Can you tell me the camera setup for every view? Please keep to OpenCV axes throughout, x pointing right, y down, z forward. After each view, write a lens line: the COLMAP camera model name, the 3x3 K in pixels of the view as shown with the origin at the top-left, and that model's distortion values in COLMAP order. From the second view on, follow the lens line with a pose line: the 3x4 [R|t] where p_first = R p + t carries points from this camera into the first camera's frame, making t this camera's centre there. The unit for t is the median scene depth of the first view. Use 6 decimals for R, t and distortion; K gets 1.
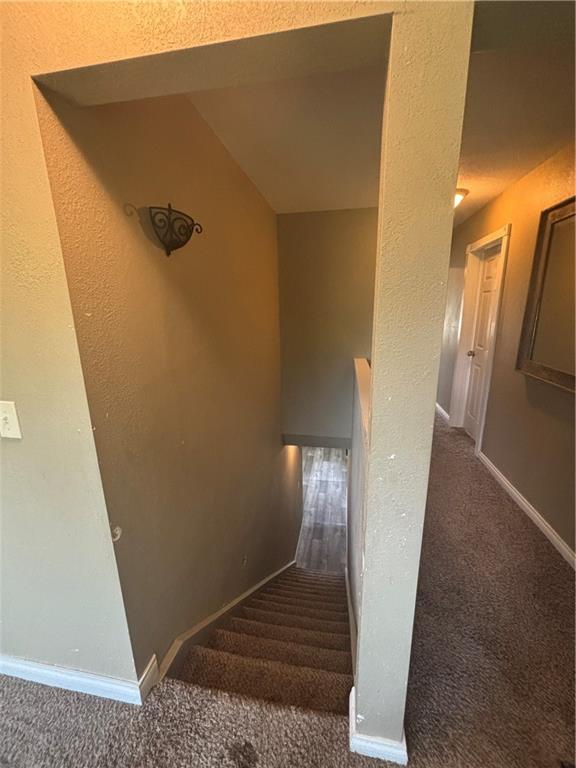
lens RADIAL K [[309.4, 0, 288.0], [0, 309.4, 384.0], [0, 0, 1]] dist [-0.000462, 0.000254]
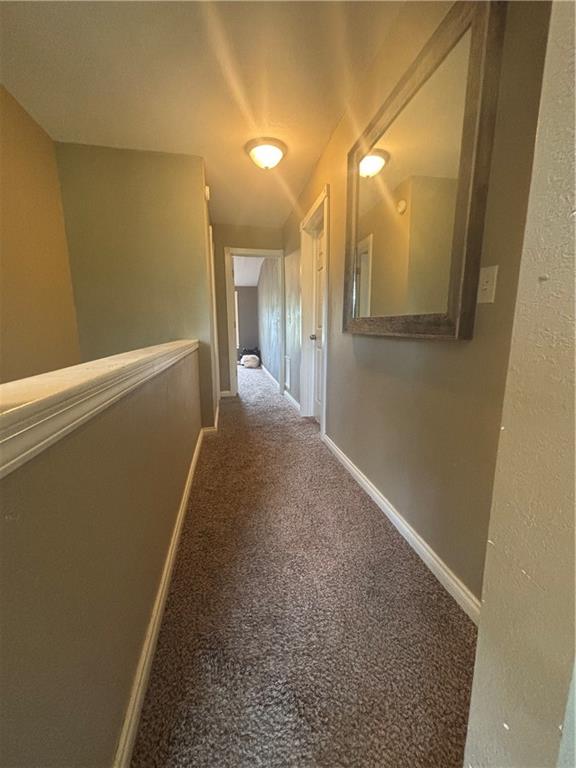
lens RADIAL K [[309.3, 0, 288.0], [0, 309.3, 384.0], [0, 0, 1]] dist [-0.000662, -0.000289]
pose [[0.931192, -0.050819, 0.360969, 0.226919], [0.074481, 0.995869, -0.051936, 0.123939], [-0.356839, 0.075248, 0.931130, 0.205740]]
